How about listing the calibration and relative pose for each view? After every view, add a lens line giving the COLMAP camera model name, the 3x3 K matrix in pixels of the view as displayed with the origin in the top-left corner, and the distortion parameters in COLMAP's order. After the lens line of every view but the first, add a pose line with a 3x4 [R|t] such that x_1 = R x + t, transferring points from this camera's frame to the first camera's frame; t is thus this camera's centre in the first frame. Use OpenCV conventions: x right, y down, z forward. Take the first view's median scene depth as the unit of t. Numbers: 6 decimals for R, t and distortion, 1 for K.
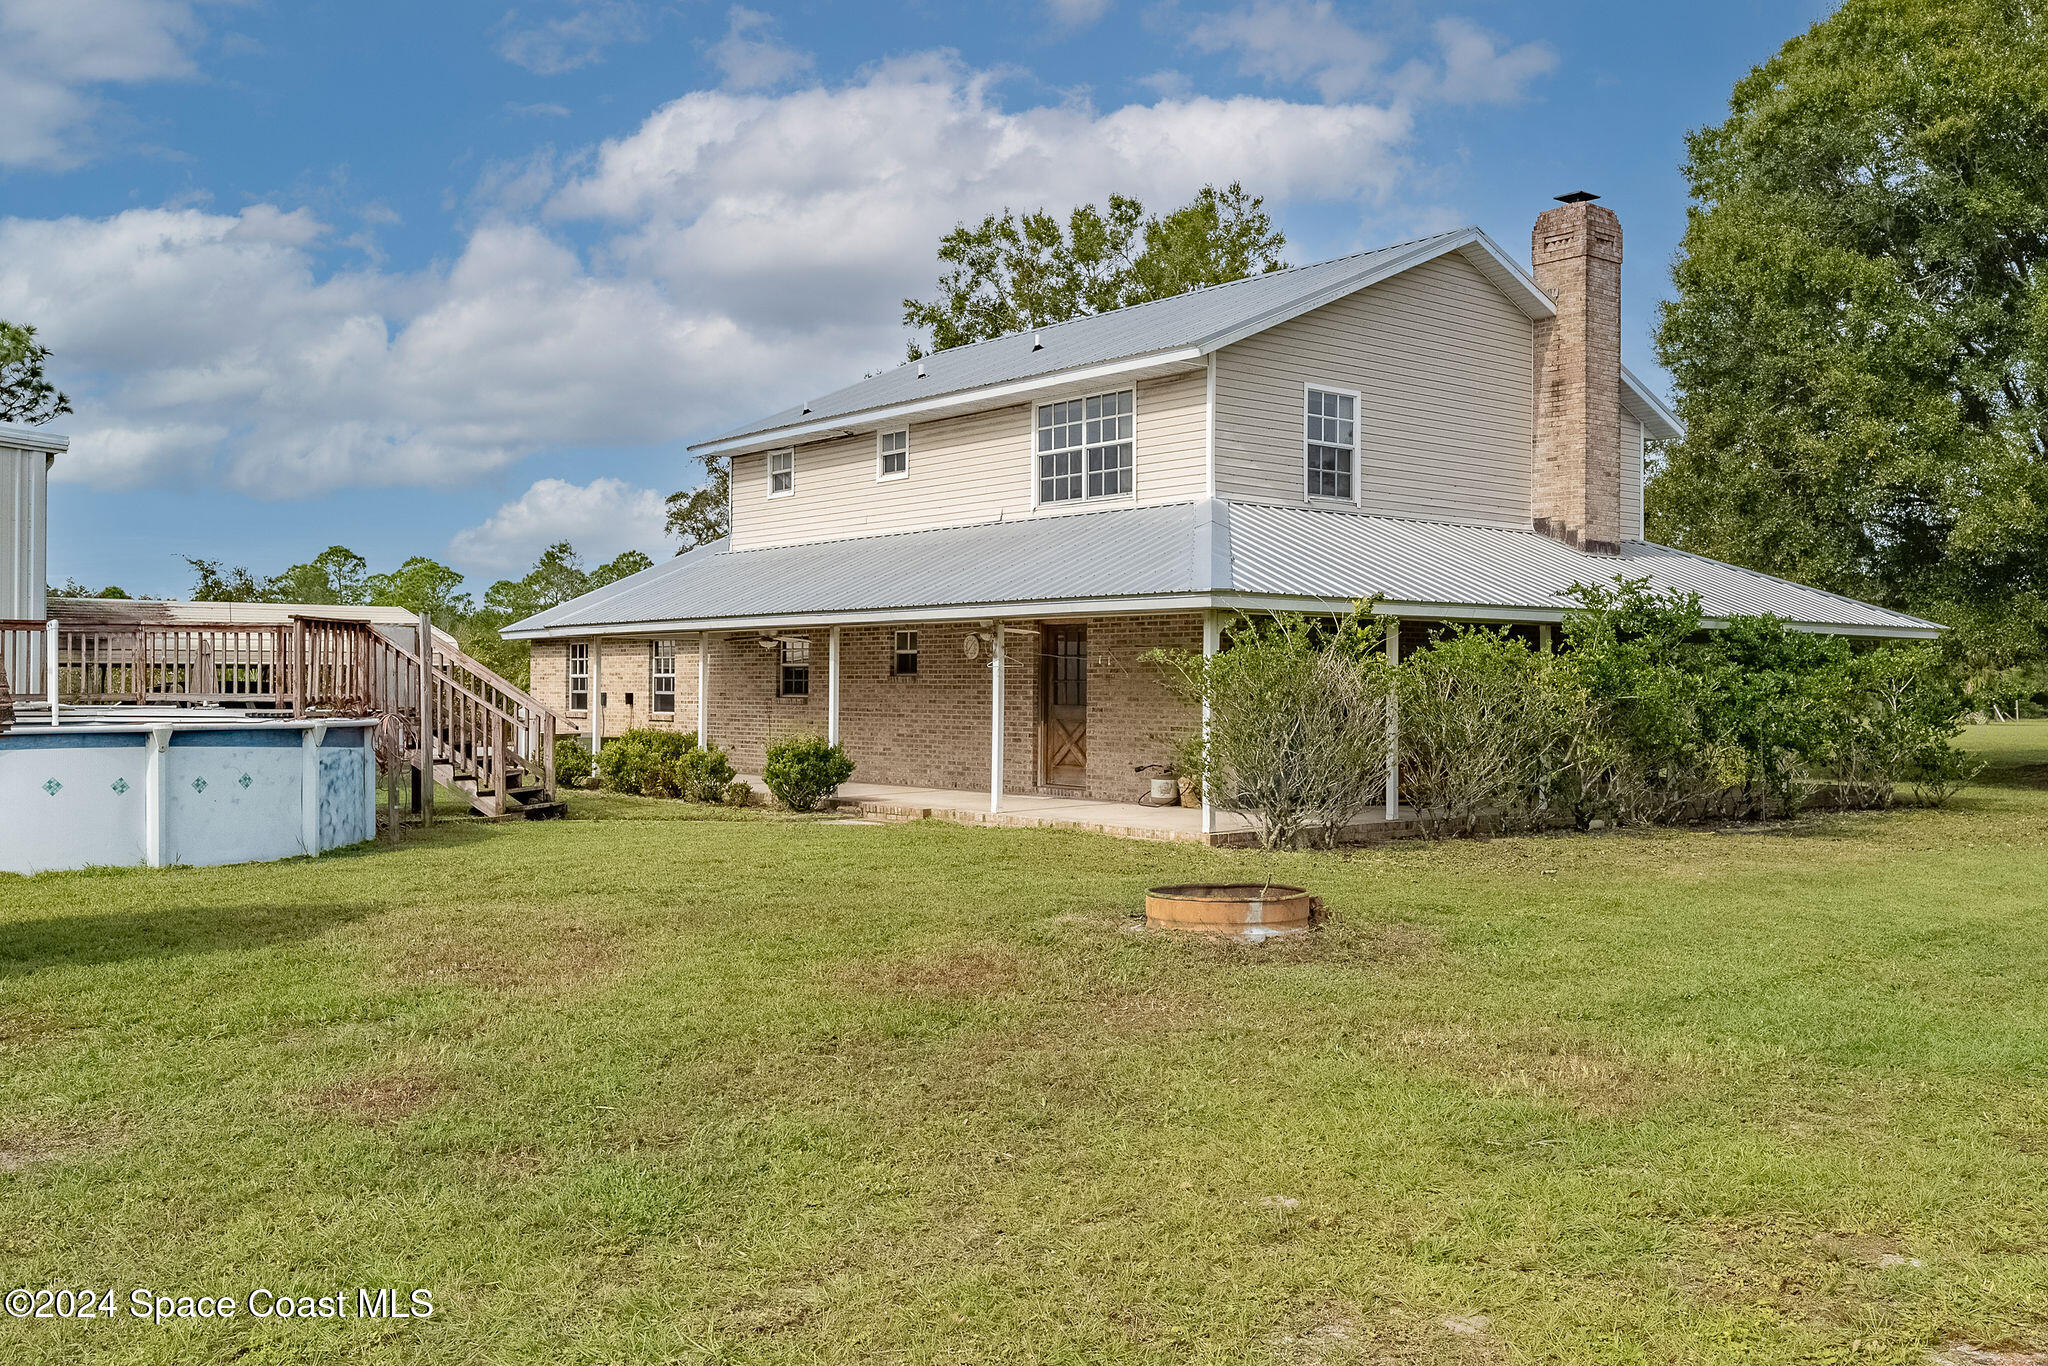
lens RADIAL K [[1785.5, 0, 1024.0], [0, 1785.5, 683.0], [0, 0, 1]] dist [-0.001720, -0.007195]
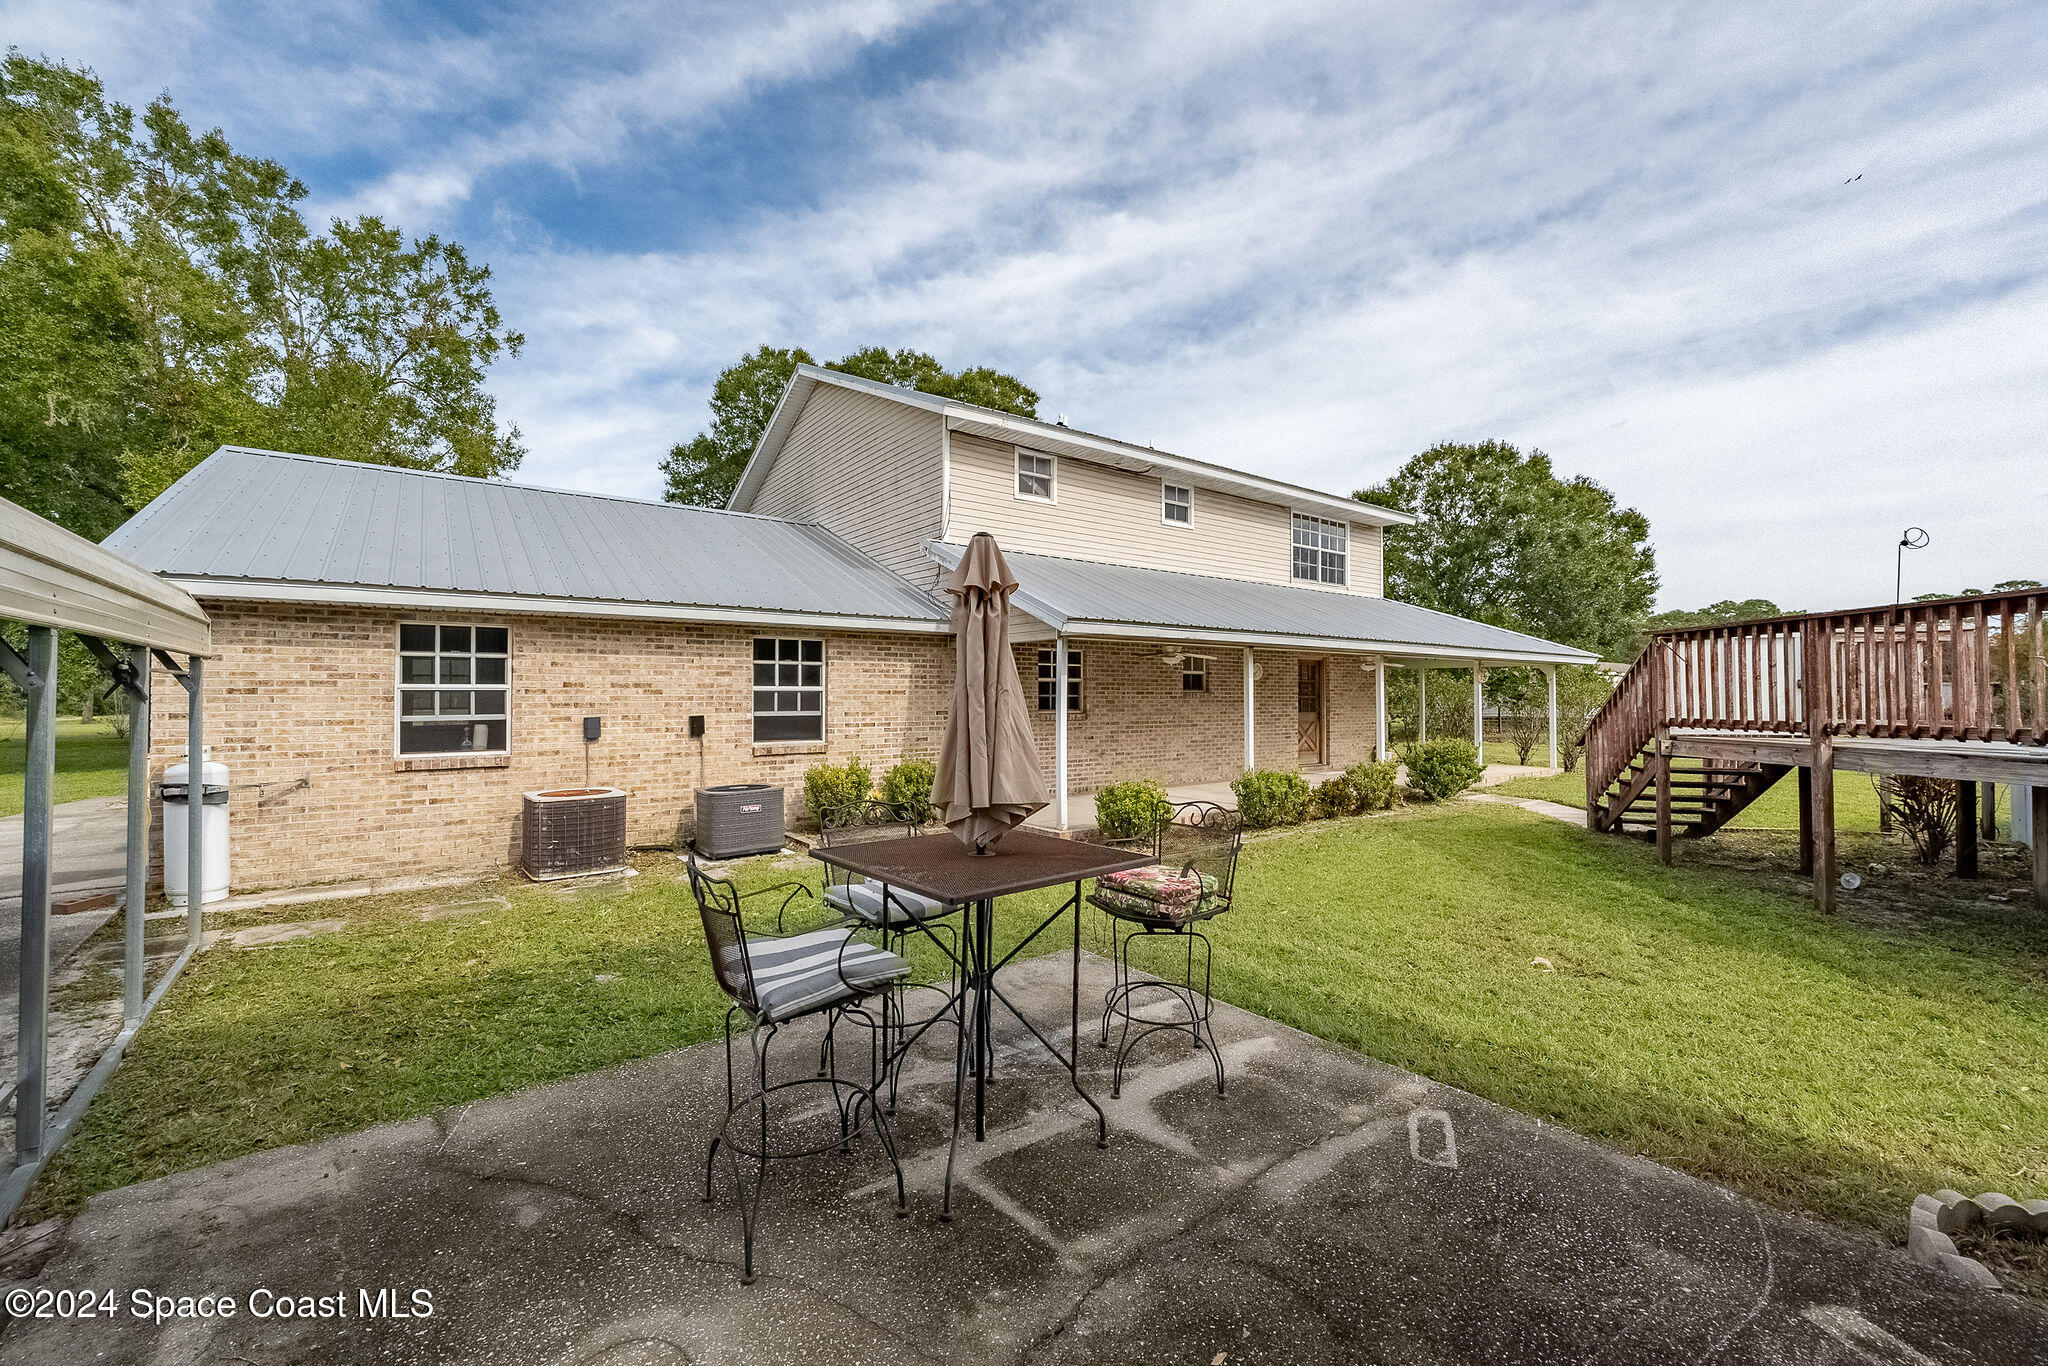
lens RADIAL K [[814.2, 0, 1019.8], [0, 814.2, 682.1], [0, 0, 1]] dist [-0.001151, -0.000028]
pose [[0.059264, 0.010626, 0.998186, -0.651899], [-0.004357, 0.999937, -0.010385, -0.004893], [-0.998233, -0.003733, 0.059306, 1.132158]]
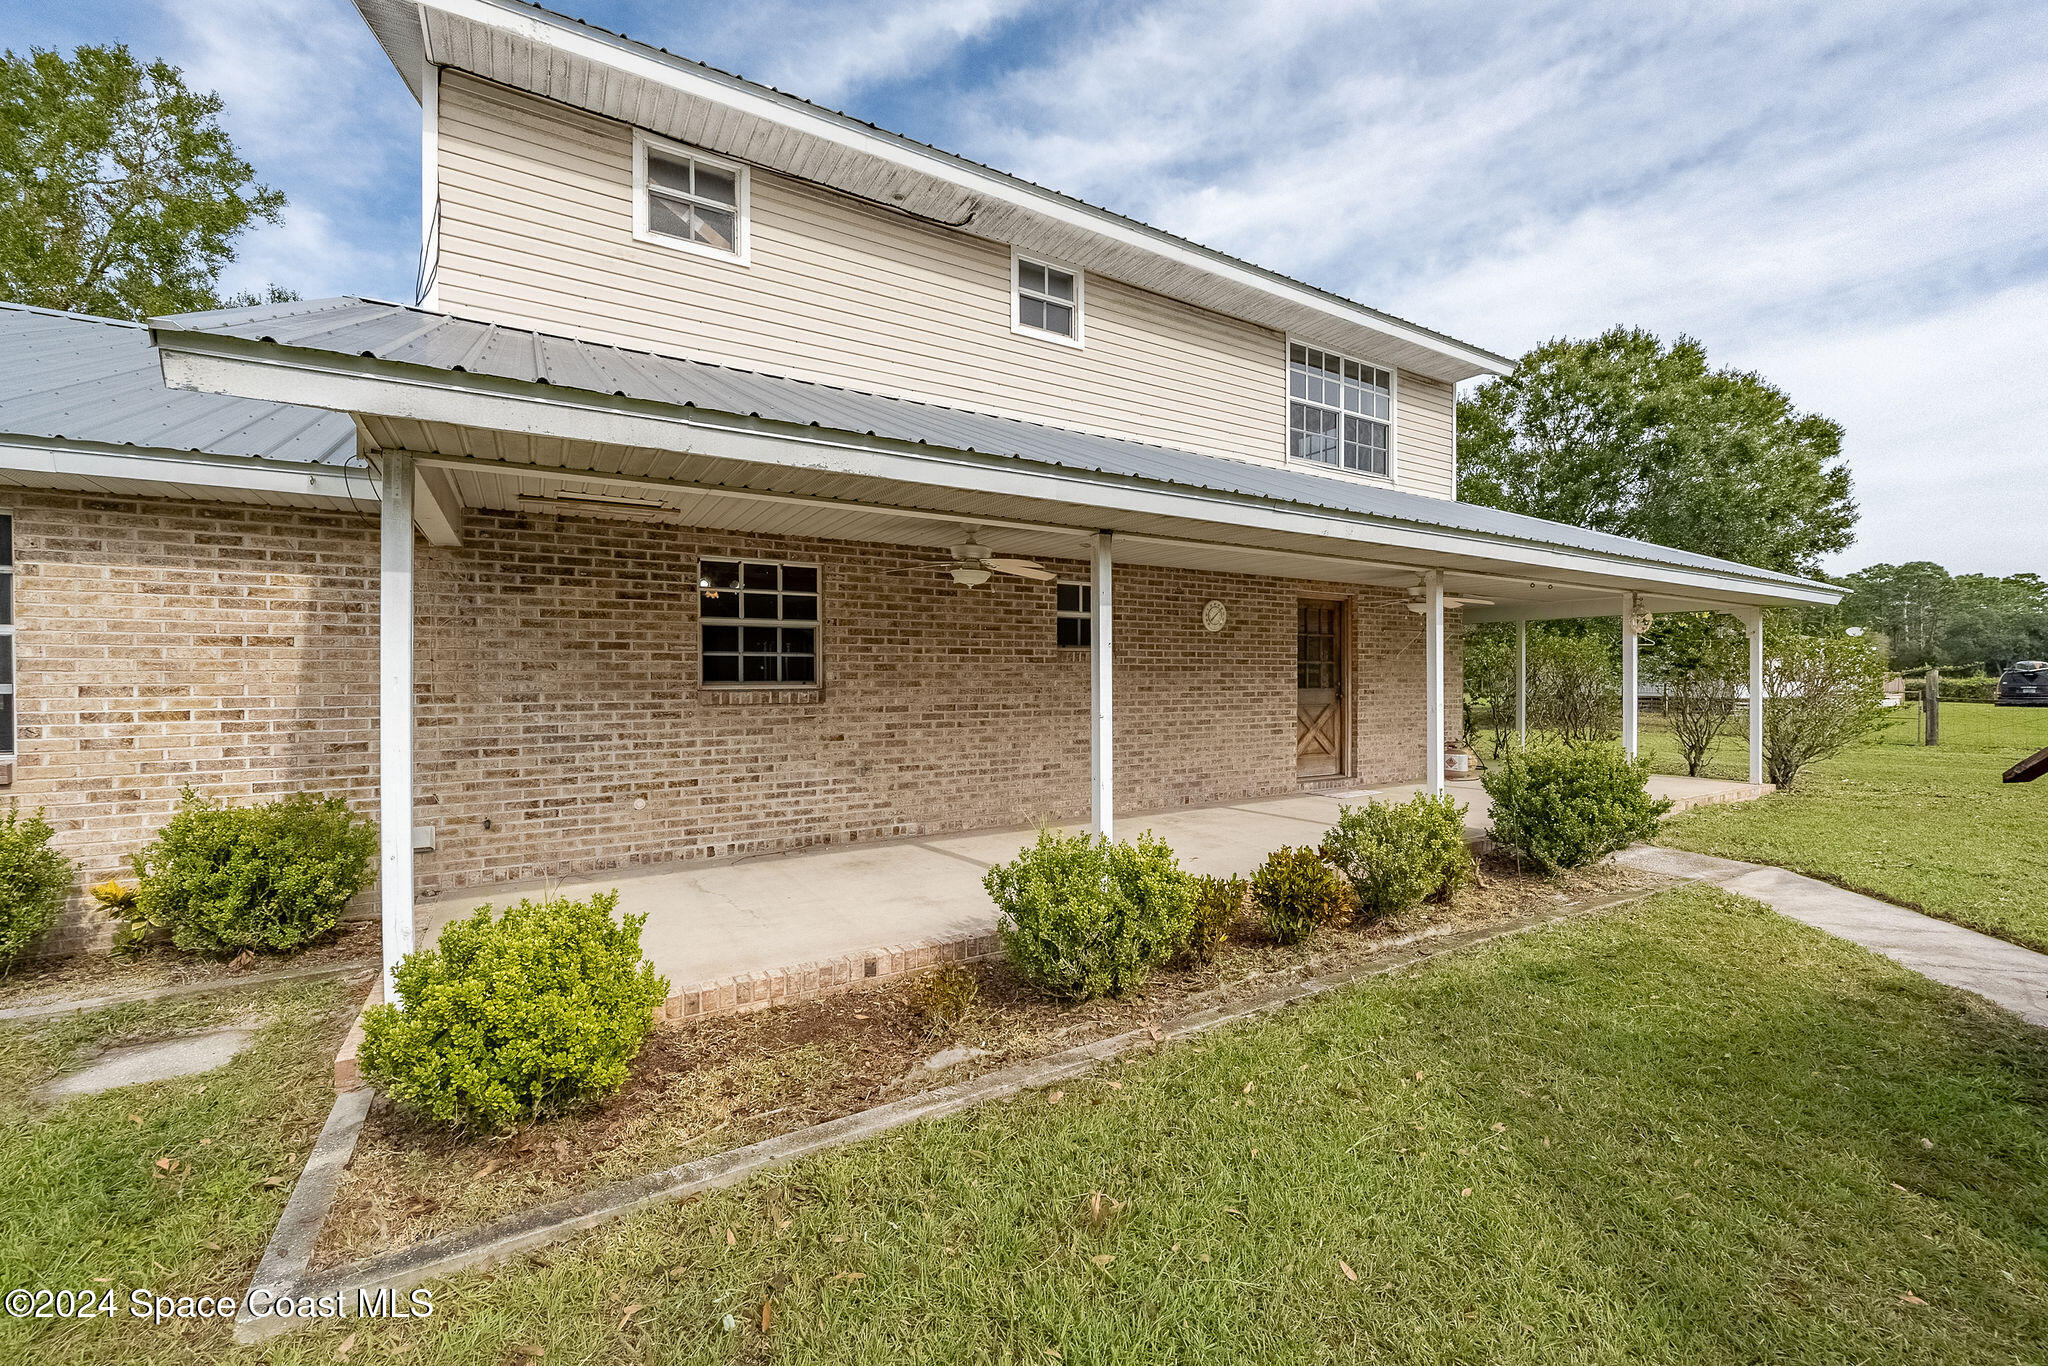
lens RADIAL K [[813.8, 0, 1024.0], [0, 813.8, 683.0], [0, 0, 1]] dist [-0.001412, -0.000248]
pose [[0.144910, -0.015636, 0.989321, -0.382594], [-0.000218, 0.999875, 0.015834, 0.003019], [-0.989445, -0.002510, 0.144889, 1.020324]]
